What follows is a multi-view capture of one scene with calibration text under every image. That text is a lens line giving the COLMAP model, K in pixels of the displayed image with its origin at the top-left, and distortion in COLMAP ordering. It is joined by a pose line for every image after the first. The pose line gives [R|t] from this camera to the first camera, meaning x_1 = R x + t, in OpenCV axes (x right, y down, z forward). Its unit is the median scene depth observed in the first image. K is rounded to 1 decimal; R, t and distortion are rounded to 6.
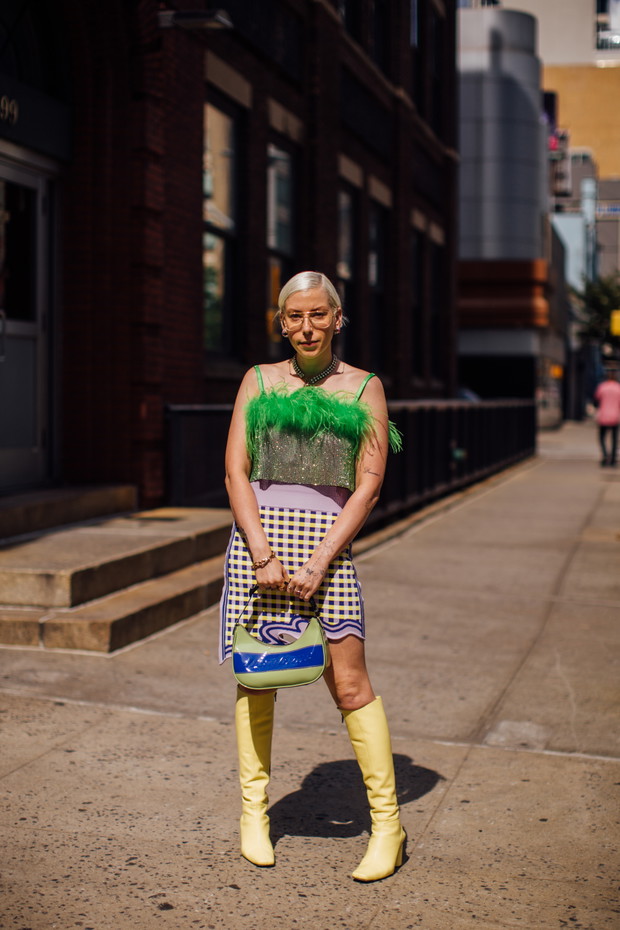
lens RADIAL K [[1500.7, 0, 324.8], [0, 1500.7, 466.3], [0, 0, 1]] dist [-0.100243, 0.059787]
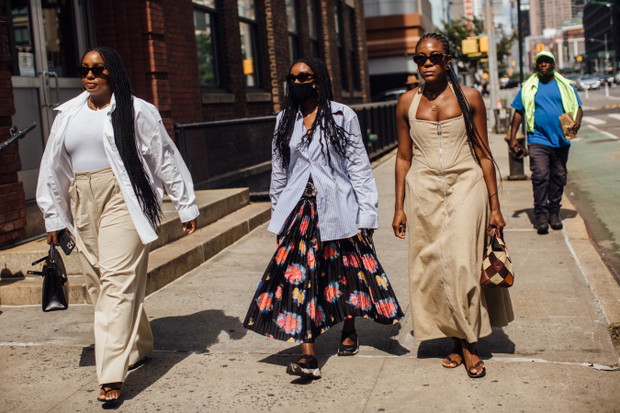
lens RADIAL K [[885.7, 0, 310.0], [0, 885.7, 206.5], [0, 0, 1]] dist [-0.107194, 0.019662]
pose [[0.995963, -0.089597, 0.005425, 0.038056], [0.089037, 0.993787, 0.066779, -0.011300], [-0.011375, -0.066026, 0.997753, 0.206137]]
